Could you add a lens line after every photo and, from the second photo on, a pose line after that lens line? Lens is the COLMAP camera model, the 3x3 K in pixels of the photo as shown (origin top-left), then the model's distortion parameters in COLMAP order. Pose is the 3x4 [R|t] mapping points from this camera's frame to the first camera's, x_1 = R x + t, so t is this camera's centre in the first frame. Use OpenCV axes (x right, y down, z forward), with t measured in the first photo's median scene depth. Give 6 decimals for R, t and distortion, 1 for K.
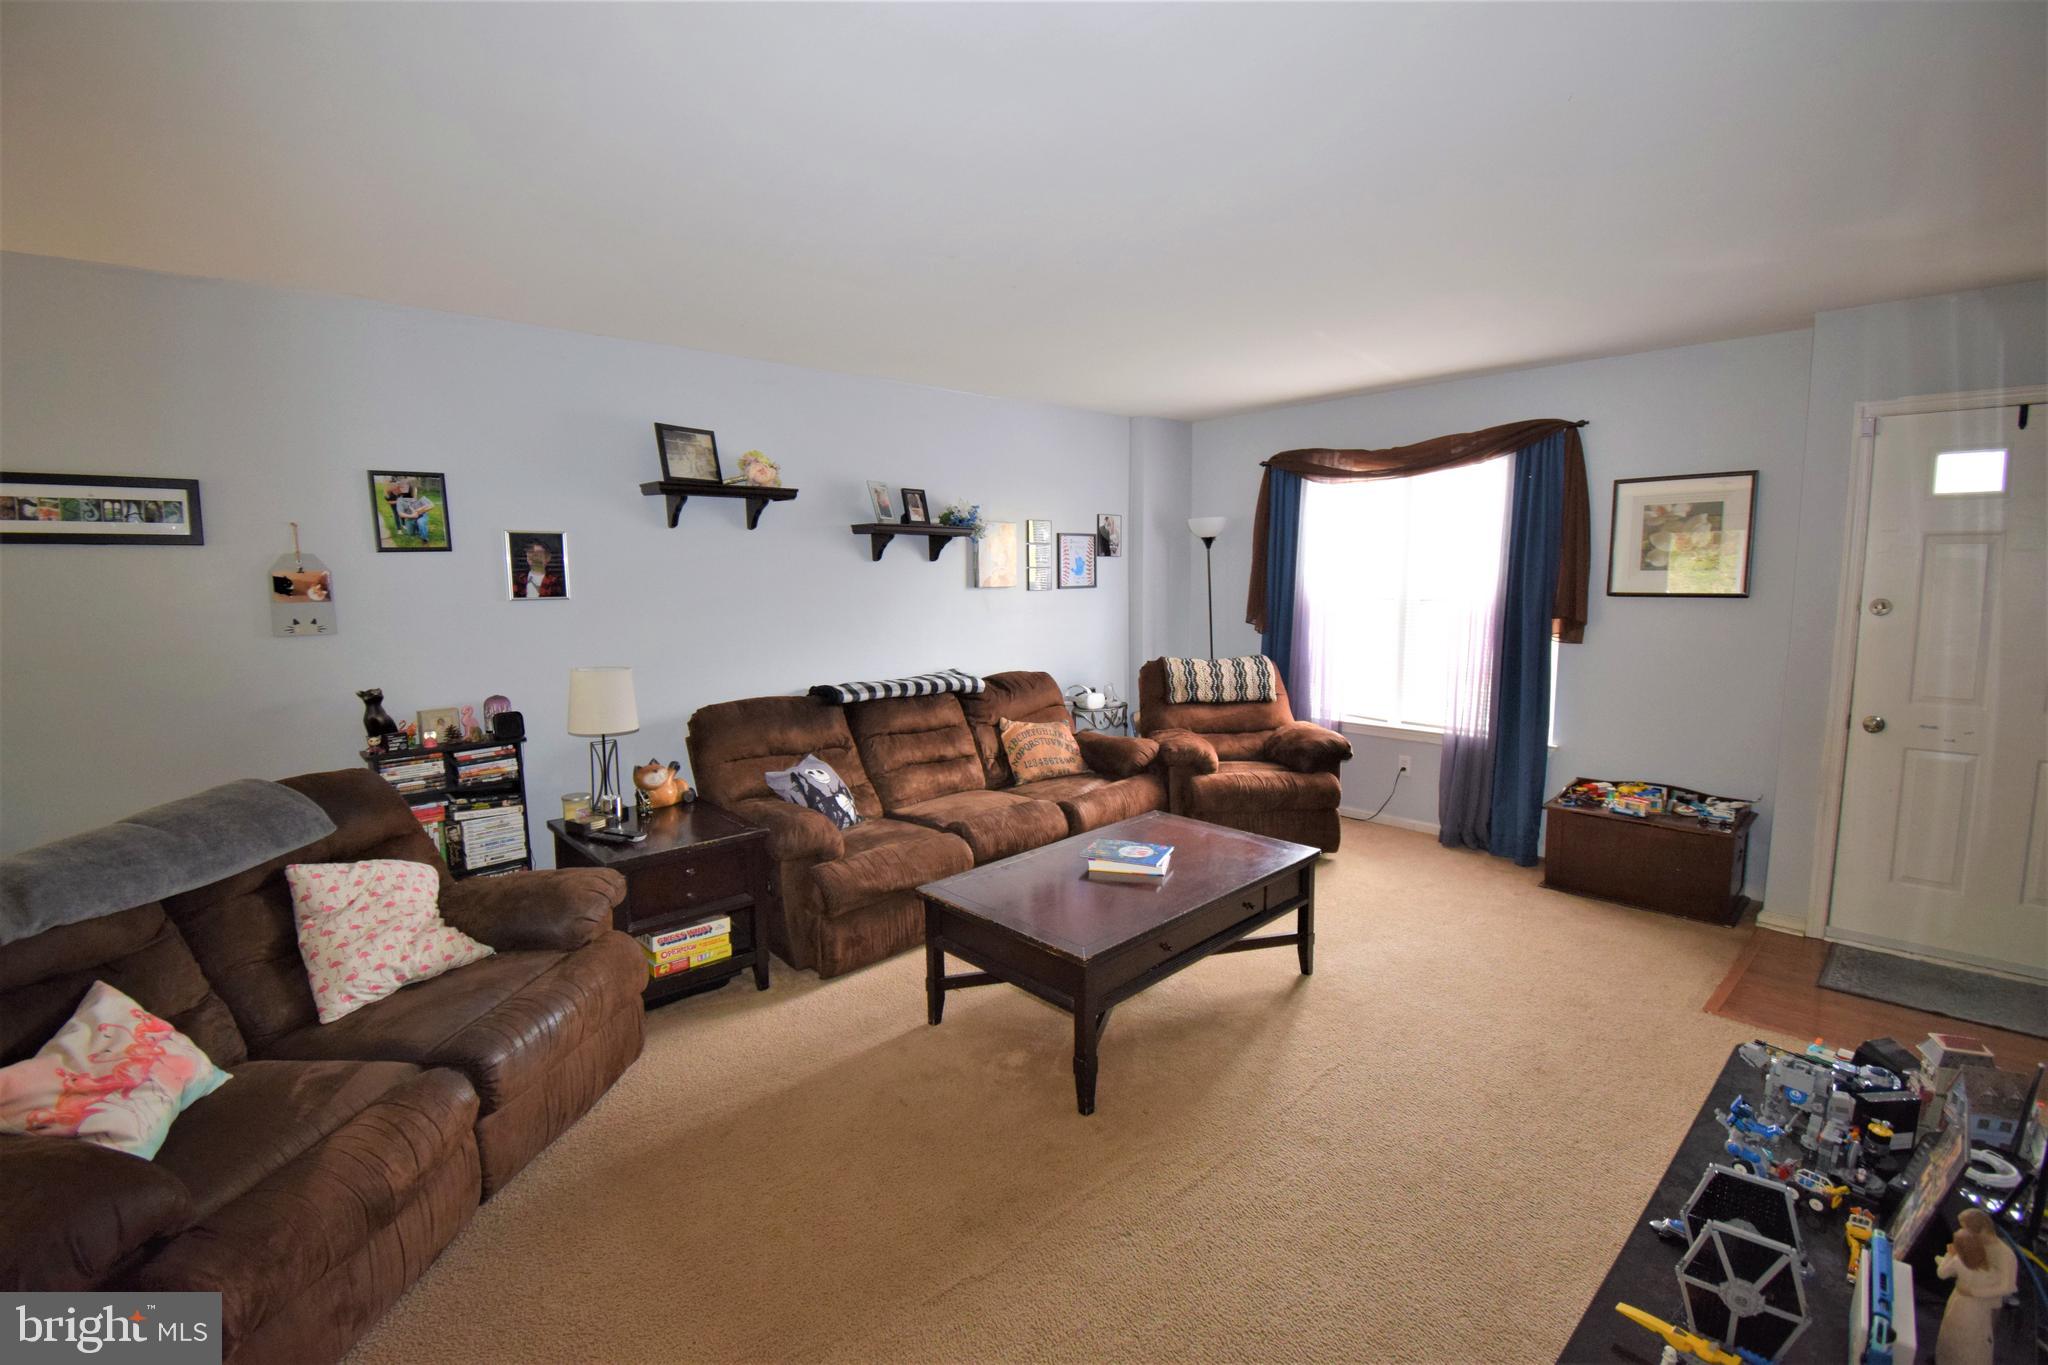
lens RADIAL K [[898.9, 0, 1022.2], [0, 898.9, 680.7], [0, 0, 1]] dist [0.023612, -0.029463]
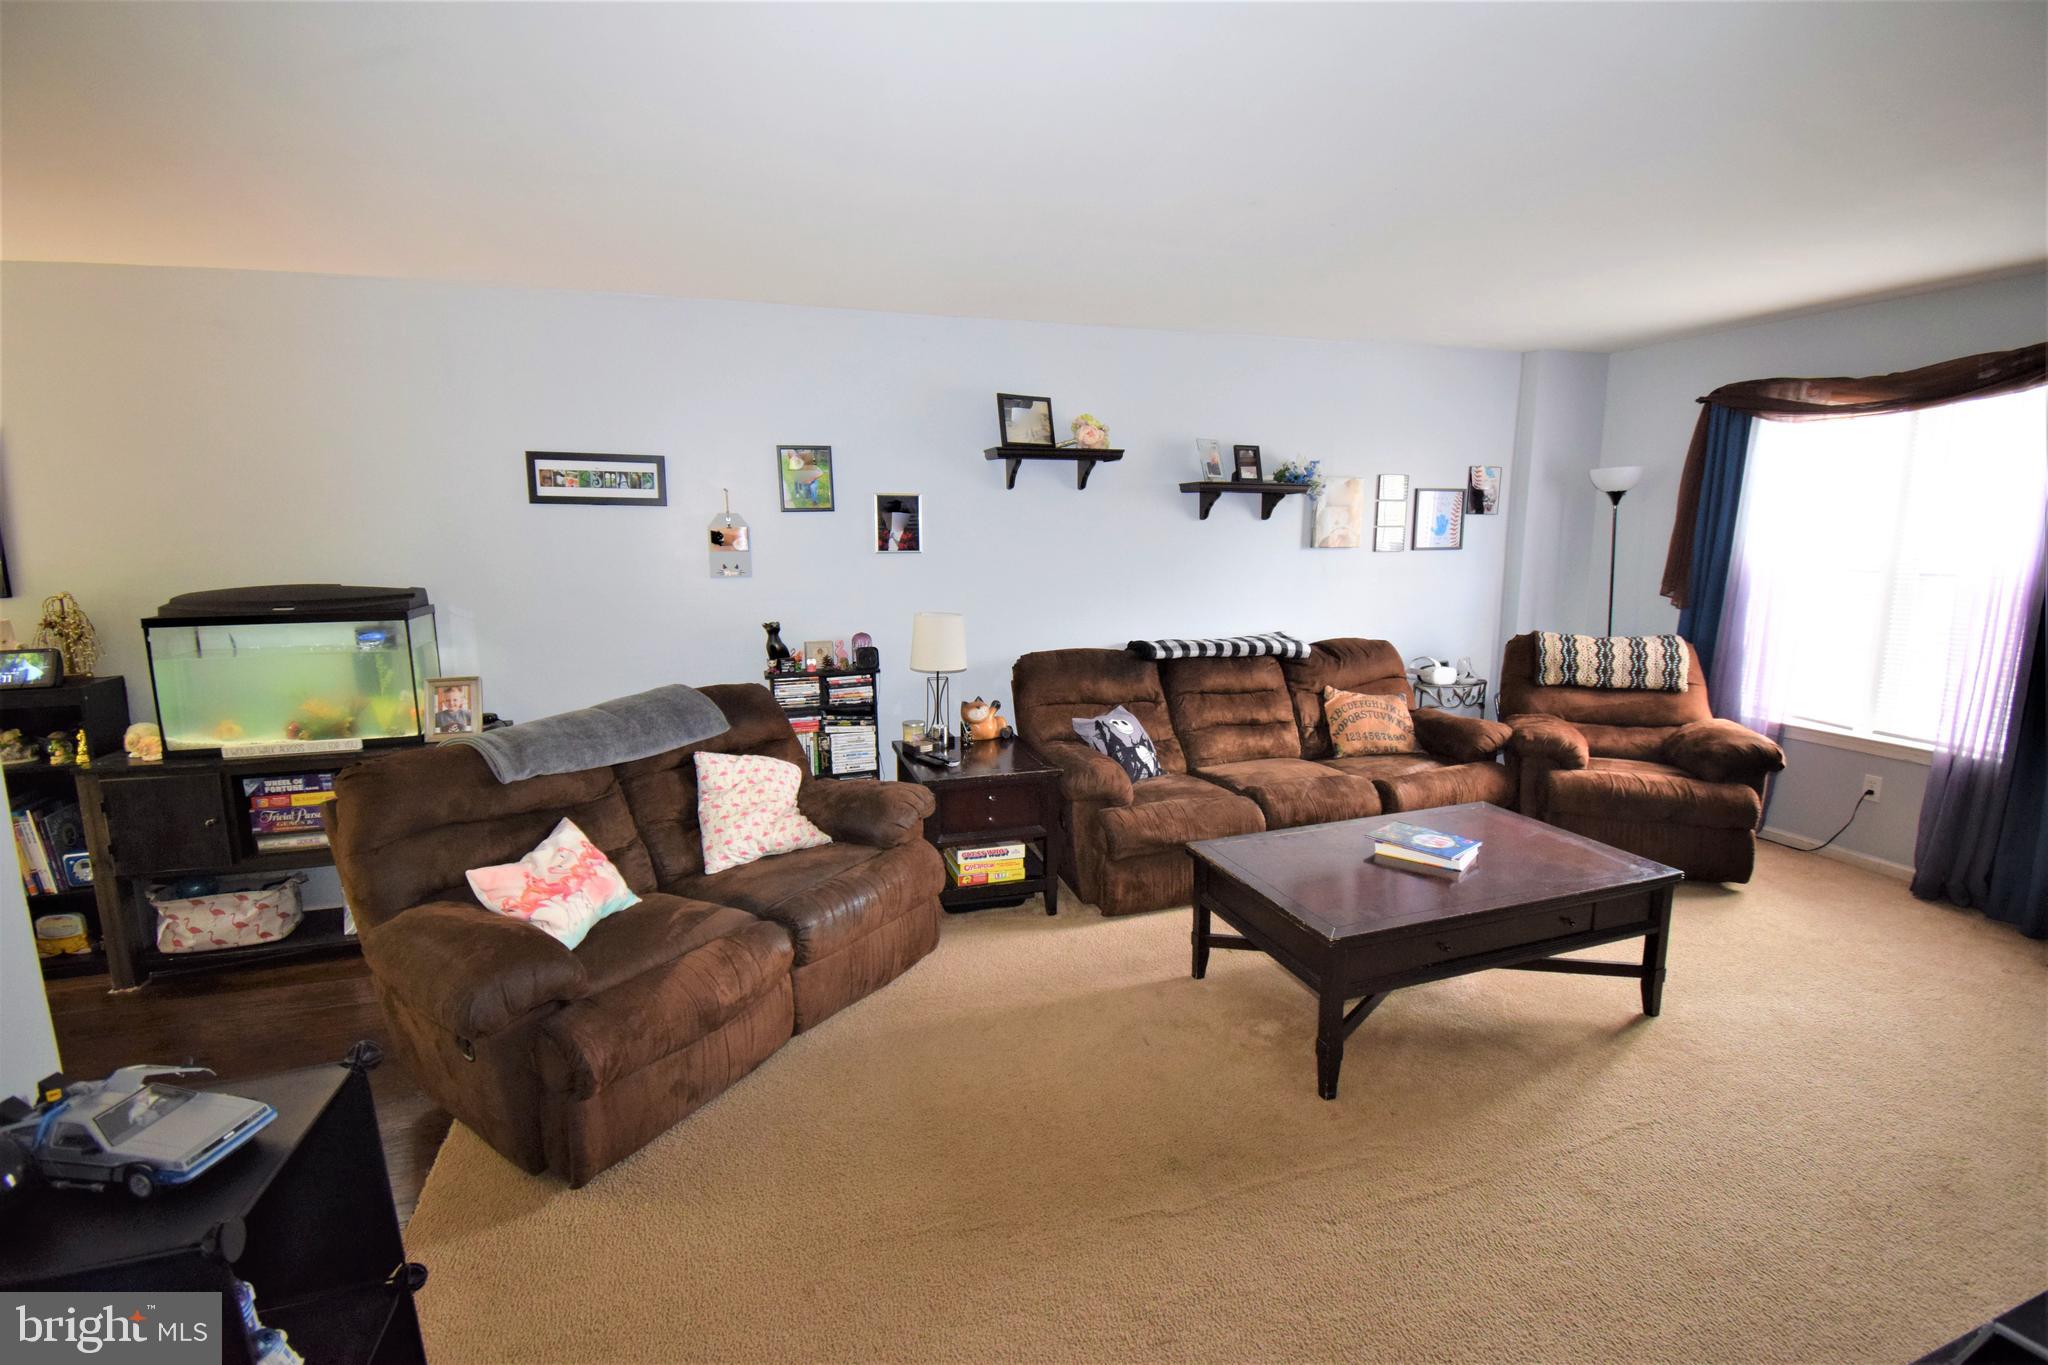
lens RADIAL K [[898.9, 0, 1022.2], [0, 898.9, 680.7], [0, 0, 1]] dist [0.023612, -0.029463]
pose [[0.909040, 0.074955, -0.409911, 0.101468], [-0.056504, 0.996776, 0.056962, -0.000240], [0.412859, -0.028619, 0.910345, 0.001085]]
